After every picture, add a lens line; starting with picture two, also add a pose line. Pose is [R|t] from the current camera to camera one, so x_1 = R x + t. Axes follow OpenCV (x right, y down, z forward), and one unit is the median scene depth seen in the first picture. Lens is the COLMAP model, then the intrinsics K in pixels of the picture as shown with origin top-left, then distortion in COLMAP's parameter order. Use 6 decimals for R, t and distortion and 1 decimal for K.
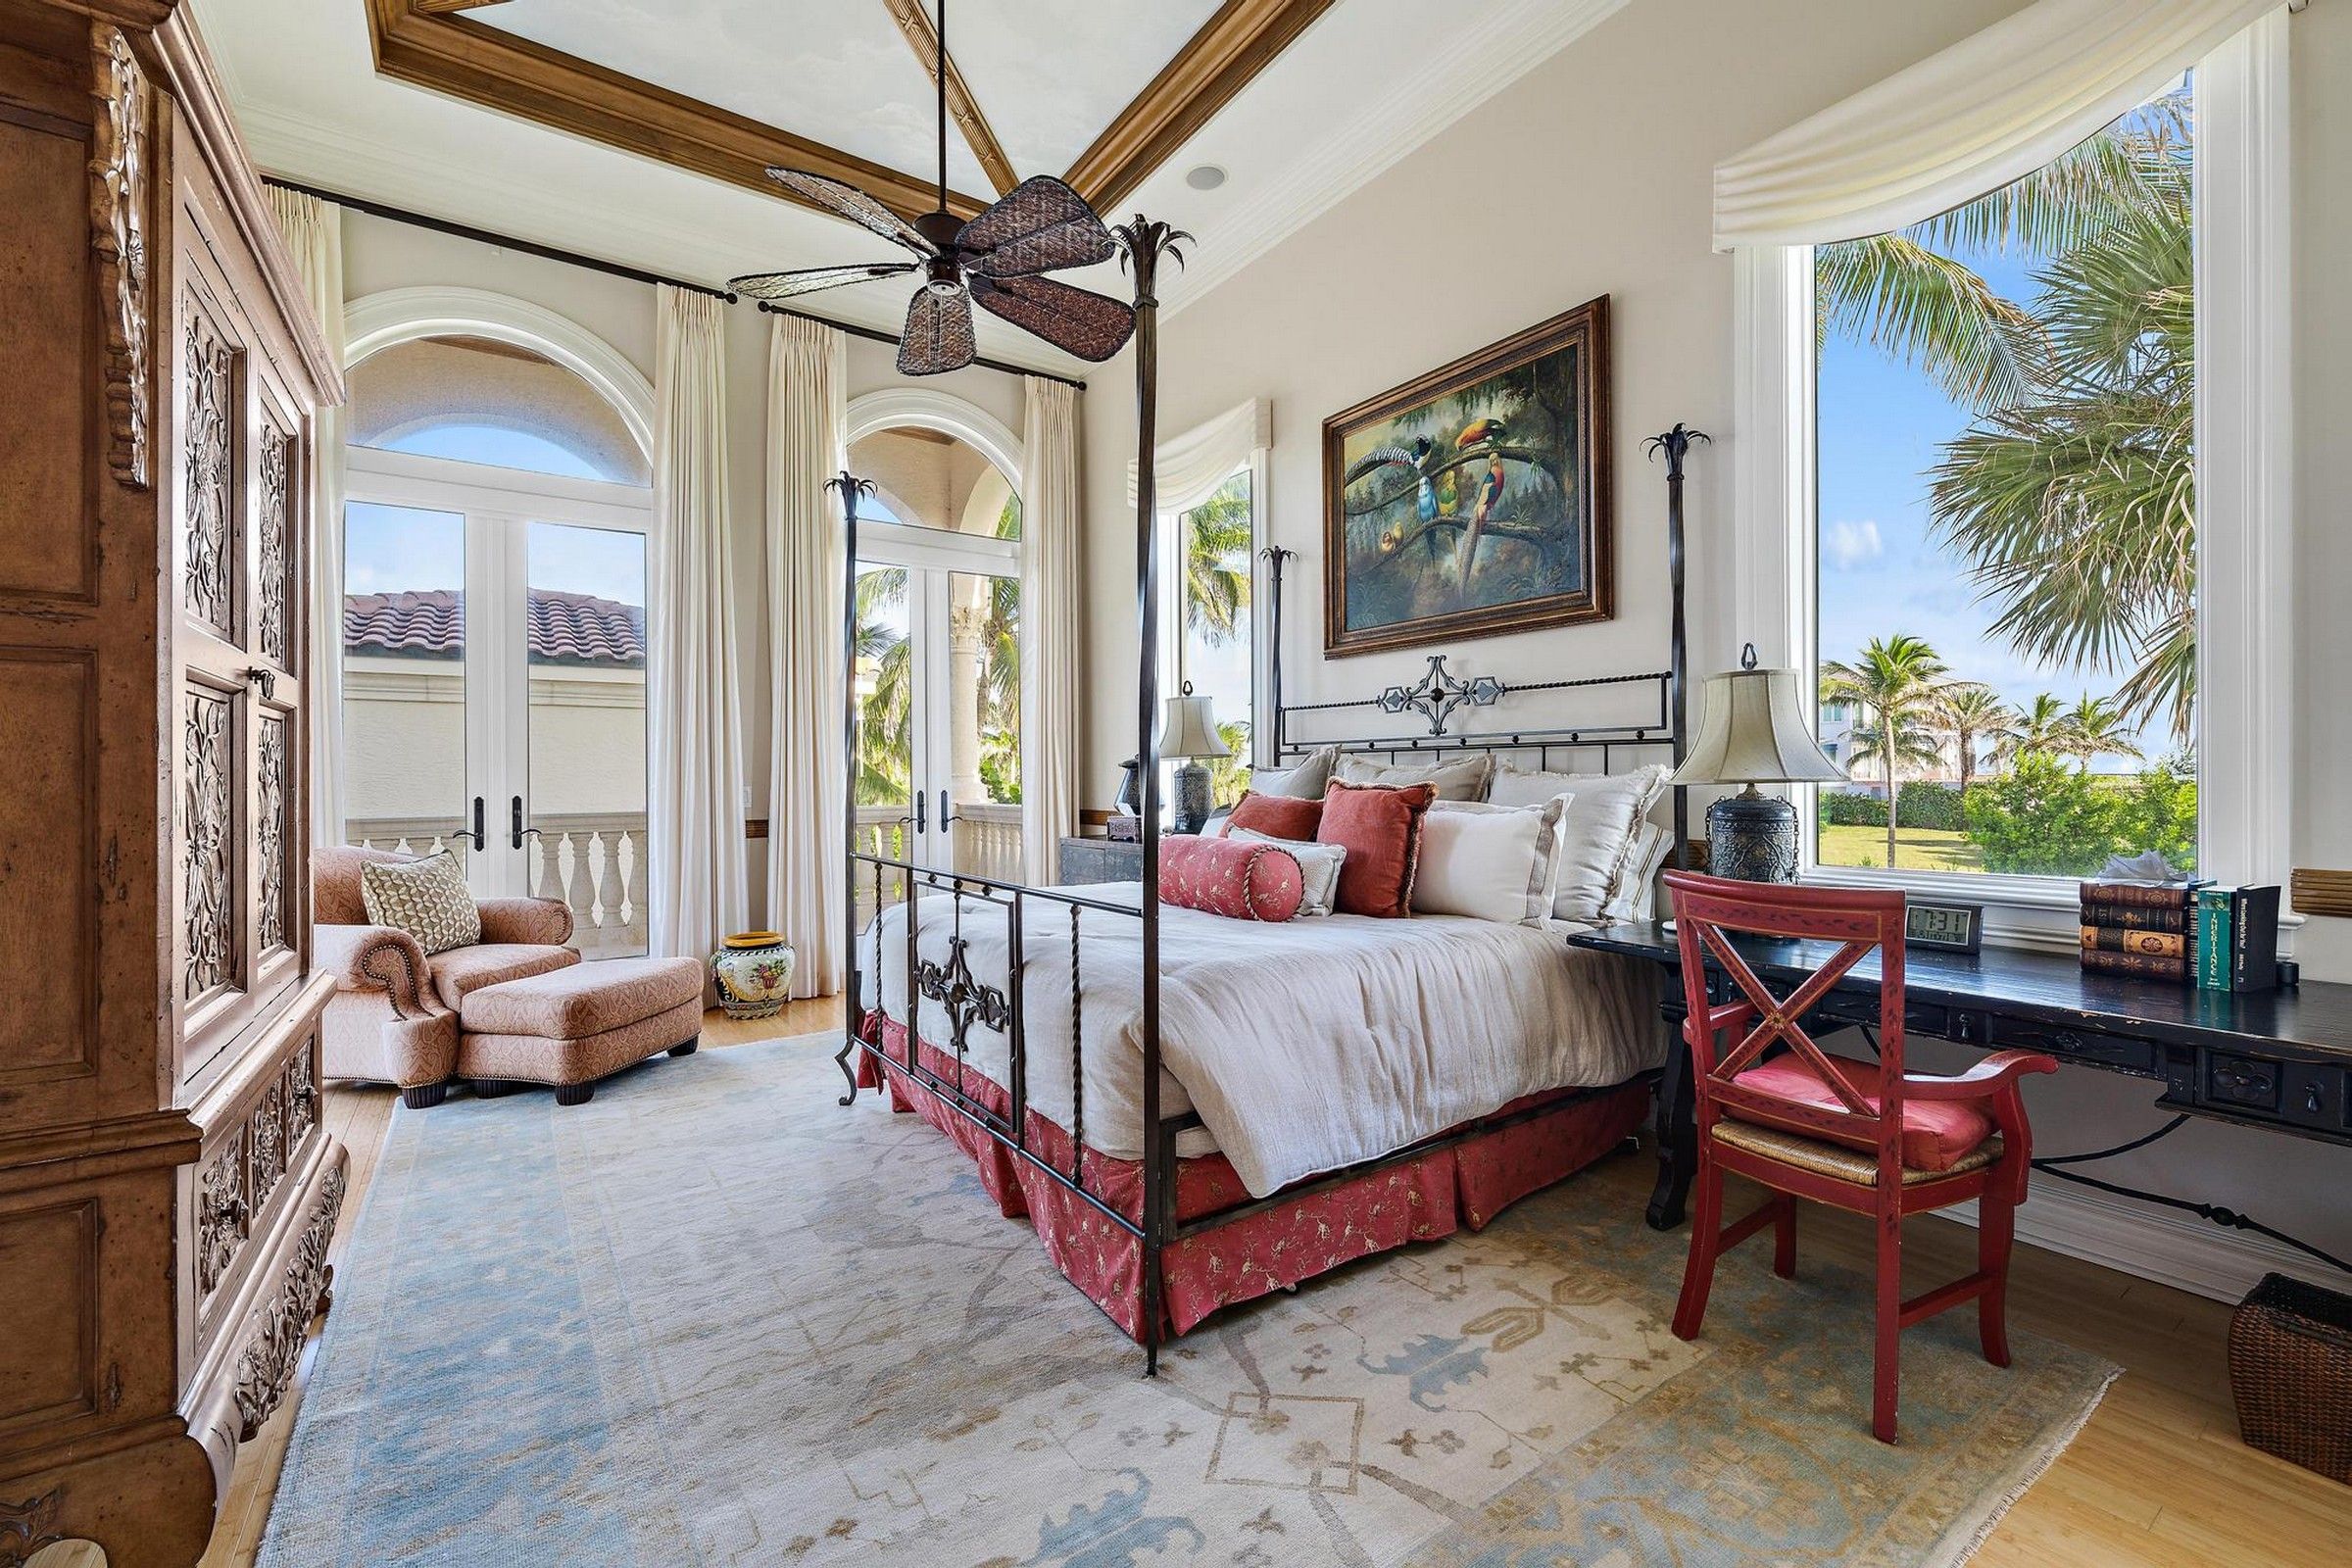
lens RADIAL K [[988.0, 0, 1175.5], [0, 988.0, 780.7], [0, 0, 1]] dist [0.002876, -0.000048]
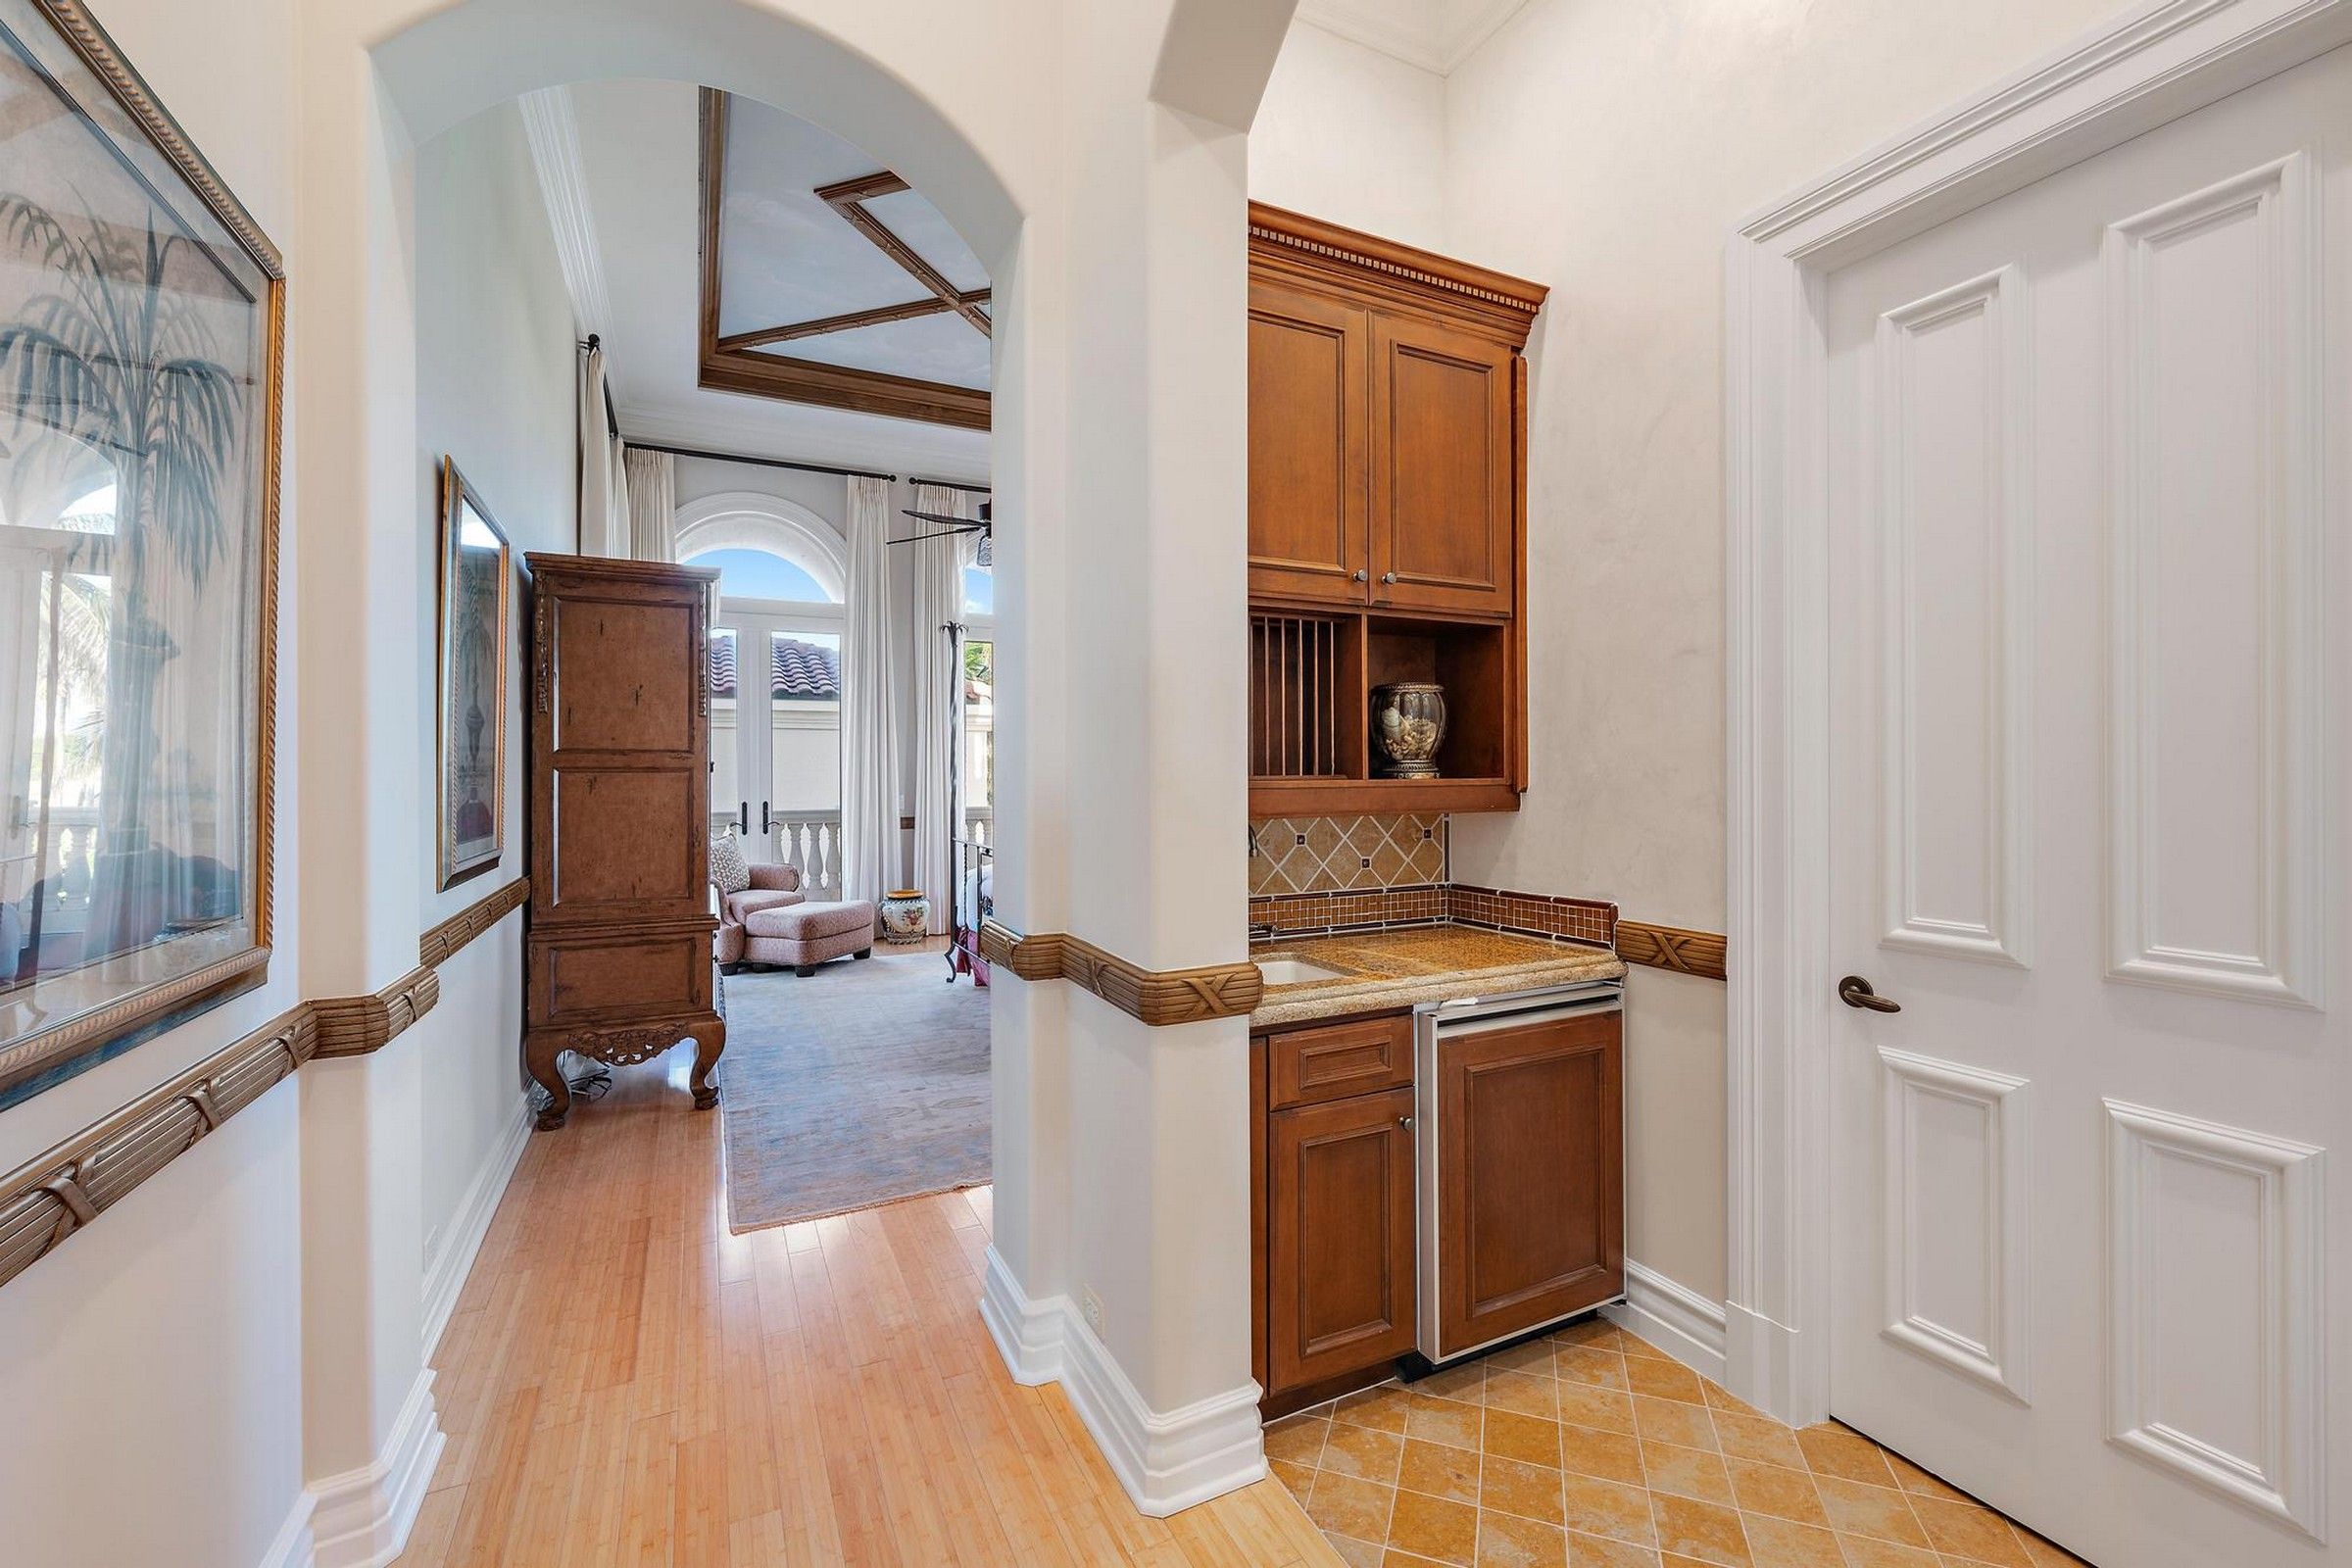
lens RADIAL K [[988.0, 0, 1181.9], [0, 988.0, 776.0], [0, 0, 1]] dist [0.002876, -0.000048]
pose [[0.989189, 0.003265, -0.146608, 0.309218], [-0.003101, 0.999994, 0.001350, -0.037773], [0.146612, -0.000880, 0.989194, -0.631786]]
